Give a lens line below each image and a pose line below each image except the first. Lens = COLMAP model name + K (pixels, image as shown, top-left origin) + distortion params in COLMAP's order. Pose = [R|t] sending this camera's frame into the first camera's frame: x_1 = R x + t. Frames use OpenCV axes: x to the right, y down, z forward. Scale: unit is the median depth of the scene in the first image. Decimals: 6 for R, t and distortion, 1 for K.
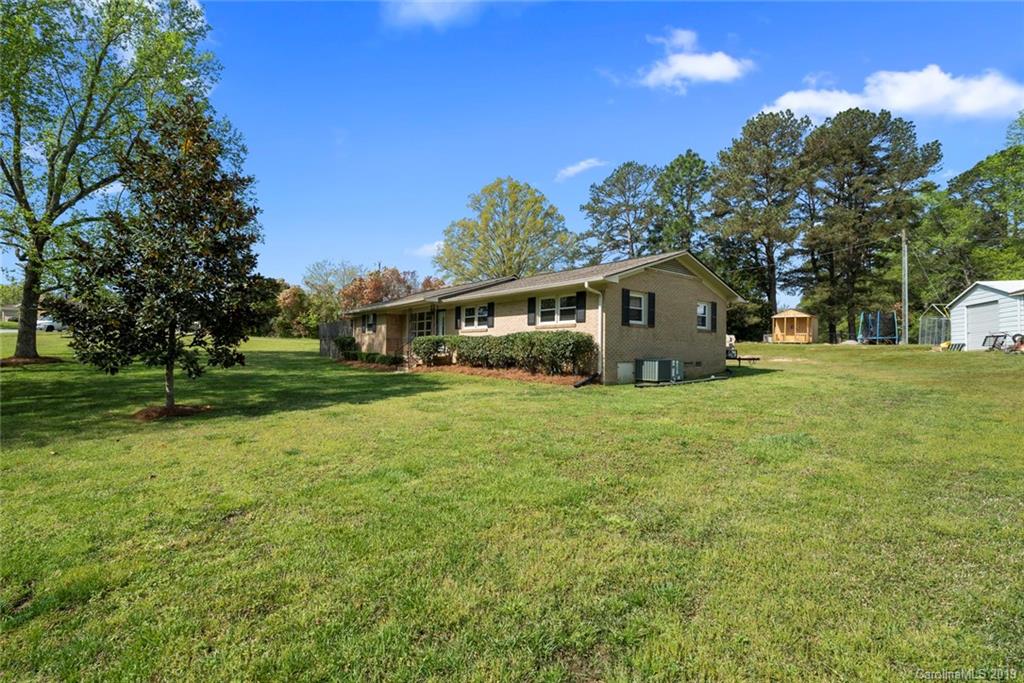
lens RADIAL K [[489.0, 0, 512.9], [0, 489.0, 347.1], [0, 0, 1]] dist [-0.000530, -0.000012]
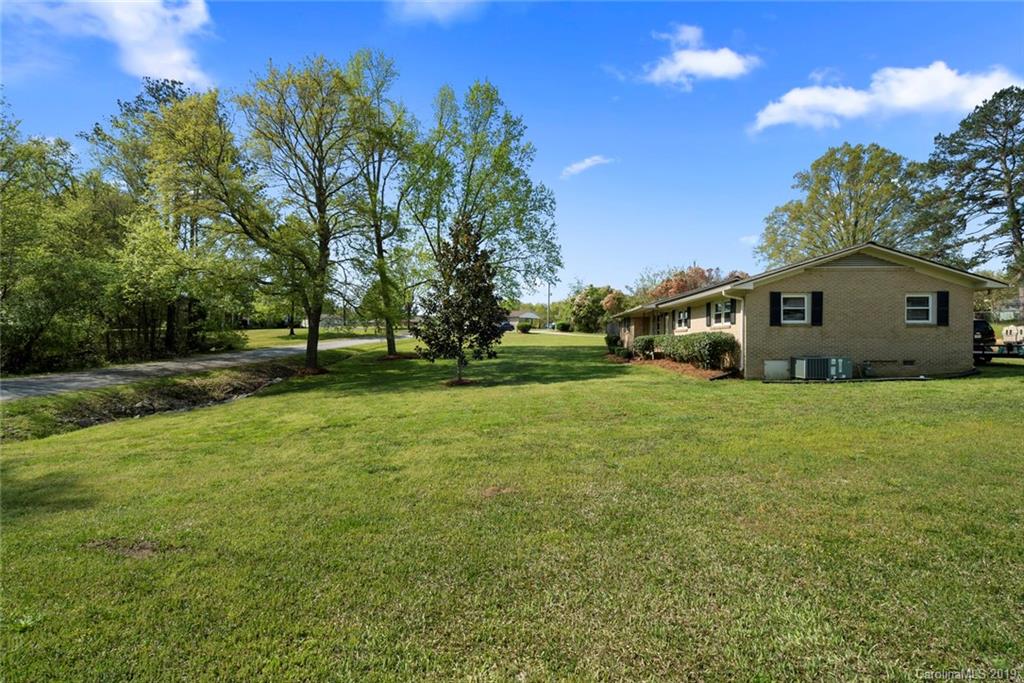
lens RADIAL K [[471.8, 0, 508.7], [0, 471.8, 343.0], [0, 0, 1]] dist [-0.007093, 0.003850]
pose [[0.738740, -0.007343, -0.673951, 0.456401], [0.015560, 0.999860, 0.006162, -0.020024], [0.673811, -0.015038, 0.738751, -0.150716]]
